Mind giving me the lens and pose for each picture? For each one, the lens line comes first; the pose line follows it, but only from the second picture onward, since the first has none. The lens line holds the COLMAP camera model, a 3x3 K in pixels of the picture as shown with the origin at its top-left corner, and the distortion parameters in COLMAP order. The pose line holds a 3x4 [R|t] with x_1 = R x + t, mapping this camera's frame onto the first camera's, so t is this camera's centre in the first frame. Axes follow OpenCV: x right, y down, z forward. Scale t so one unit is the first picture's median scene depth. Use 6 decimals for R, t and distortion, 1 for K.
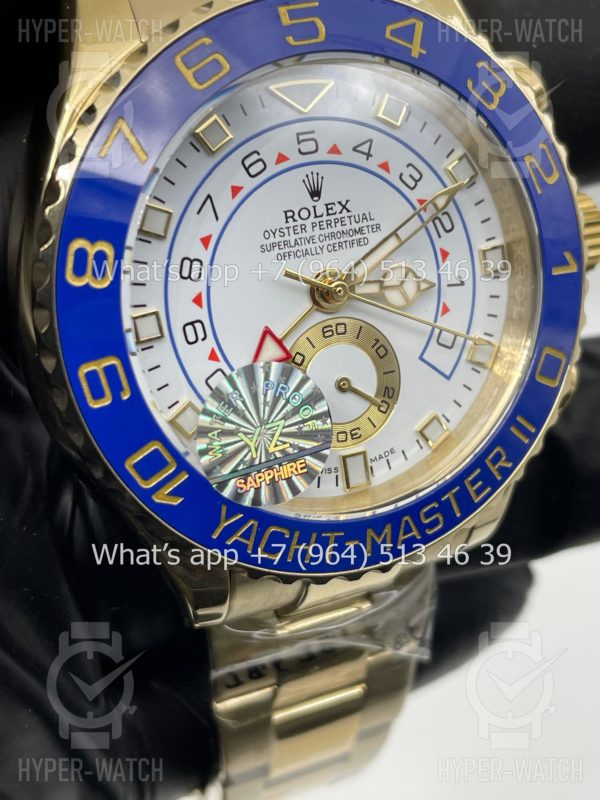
lens RADIAL K [[1283.1, 0, 301.9], [0, 1283.1, 401.7], [0, 0, 1]] dist [0.051512, 0.000000]
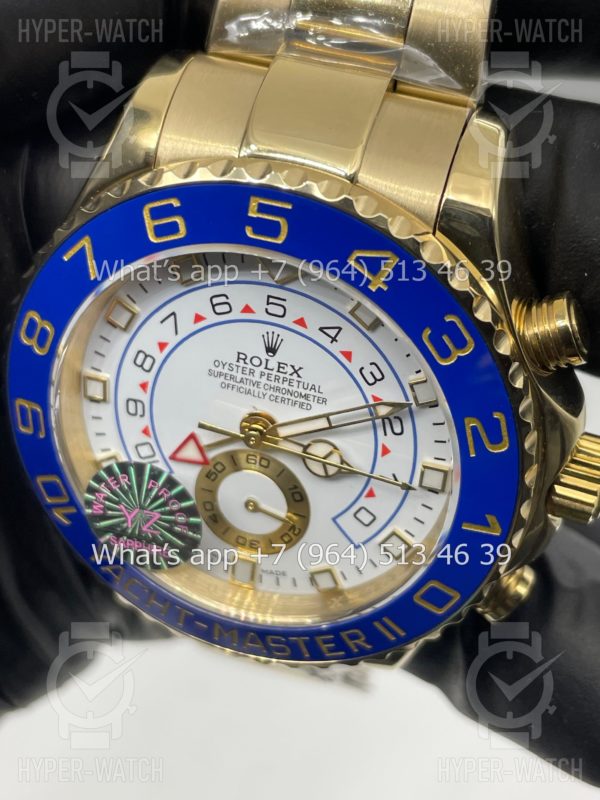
lens RADIAL K [[1283.1, 0, 299.7], [0, 1283.1, 394.1], [0, 0, 1]] dist [0.051512, 0.000000]
pose [[0.721718, 0.521186, -0.455508, 0.527317], [-0.347369, 0.841917, 0.412931, -0.576713], [0.598713, -0.139790, 0.788670, 0.183283]]
